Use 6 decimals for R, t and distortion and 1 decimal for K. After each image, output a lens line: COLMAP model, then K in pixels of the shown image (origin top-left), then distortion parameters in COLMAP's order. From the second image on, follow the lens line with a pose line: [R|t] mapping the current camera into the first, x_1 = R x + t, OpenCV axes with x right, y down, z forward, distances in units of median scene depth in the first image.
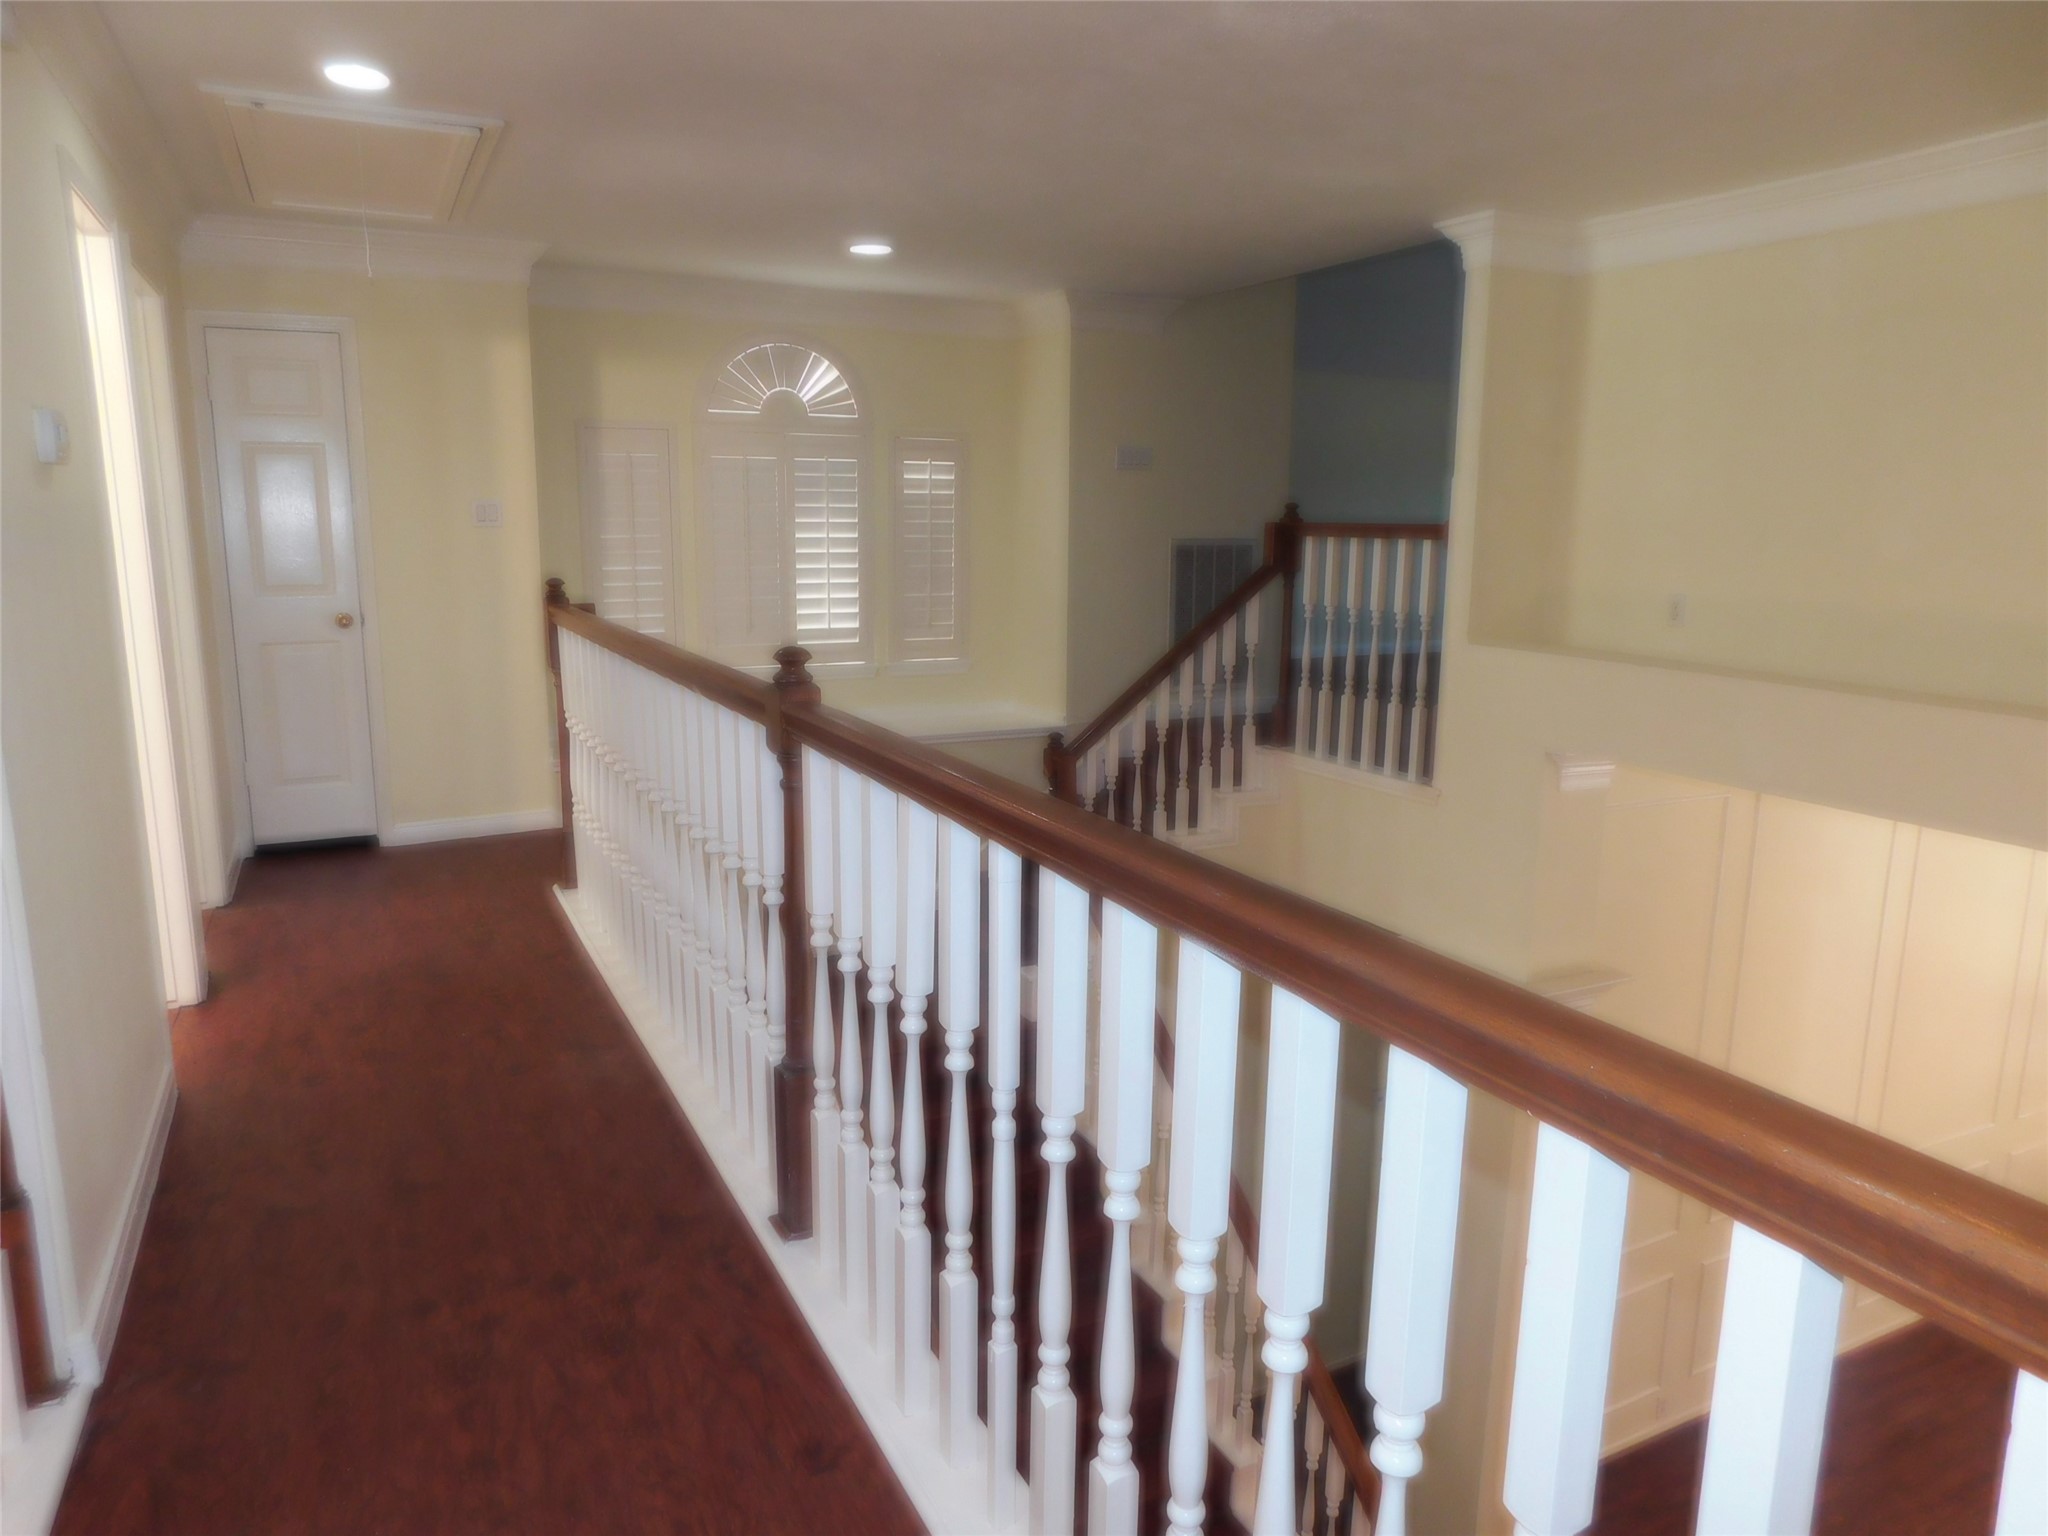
lens RADIAL K [[1351.7, 0, 1024.0], [0, 1351.7, 768.0], [0, 0, 1]] dist [-0.028907, 0.001370]
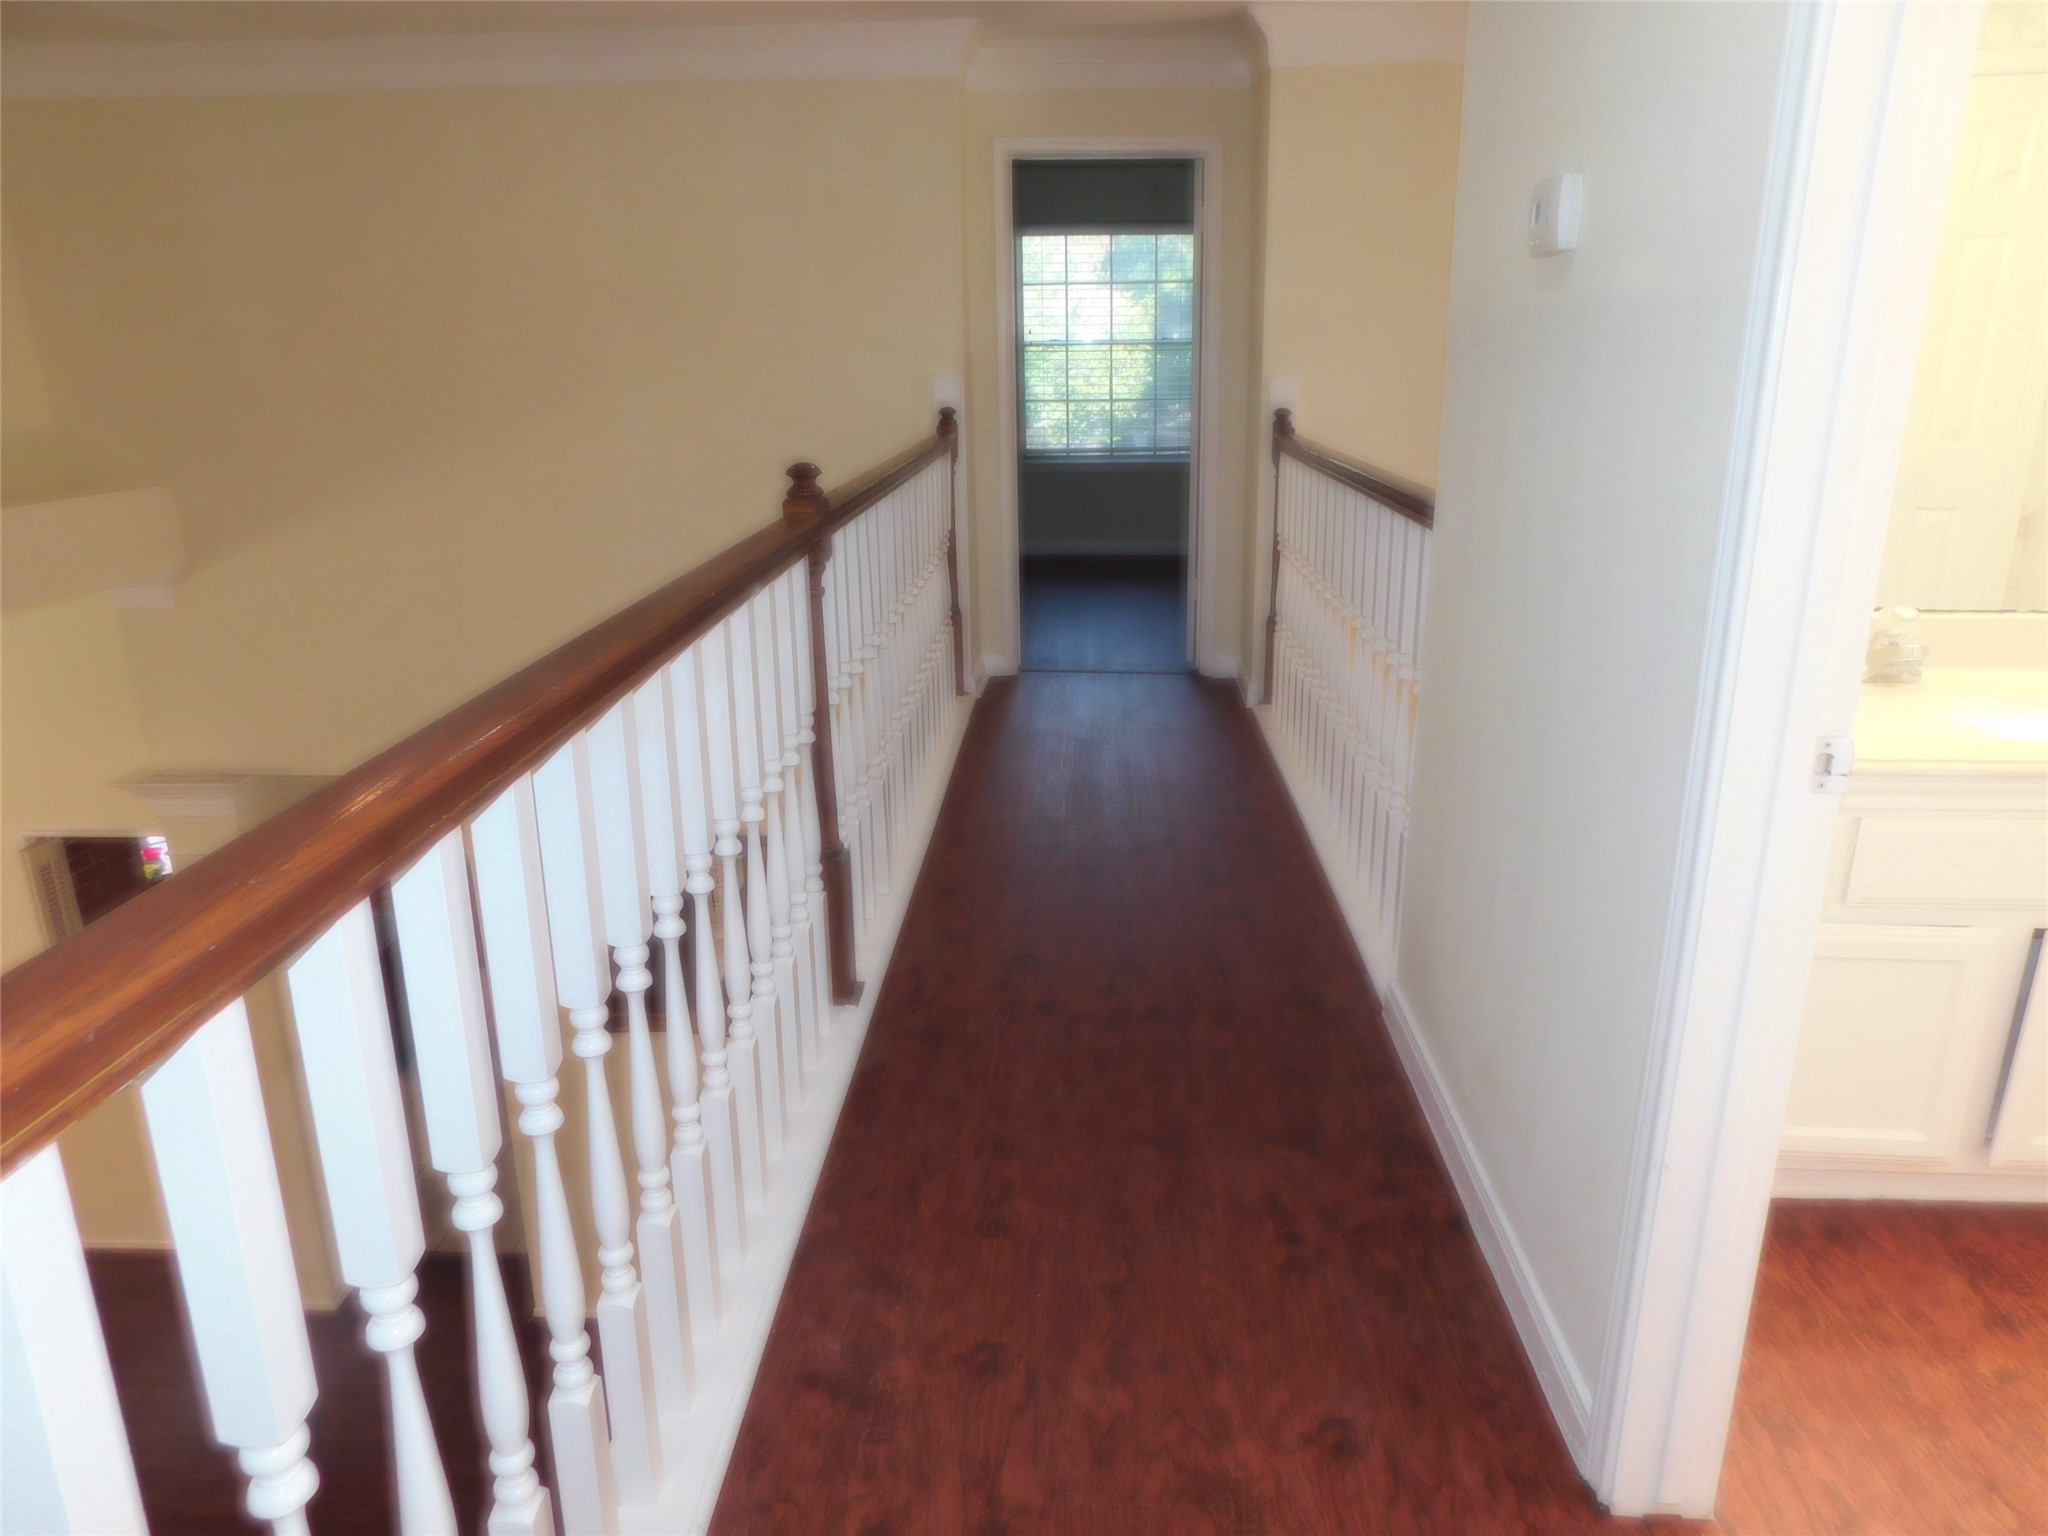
lens RADIAL K [[1401.6, 0, 1024.0], [0, 1401.6, 768.0], [0, 0, 1]] dist [-0.040206, 0.002491]
pose [[0.867681, 0.125024, -0.481144, 0.053771], [-0.073281, 0.989453, 0.124955, 0.025370], [0.491691, -0.073162, 0.867691, -0.092188]]
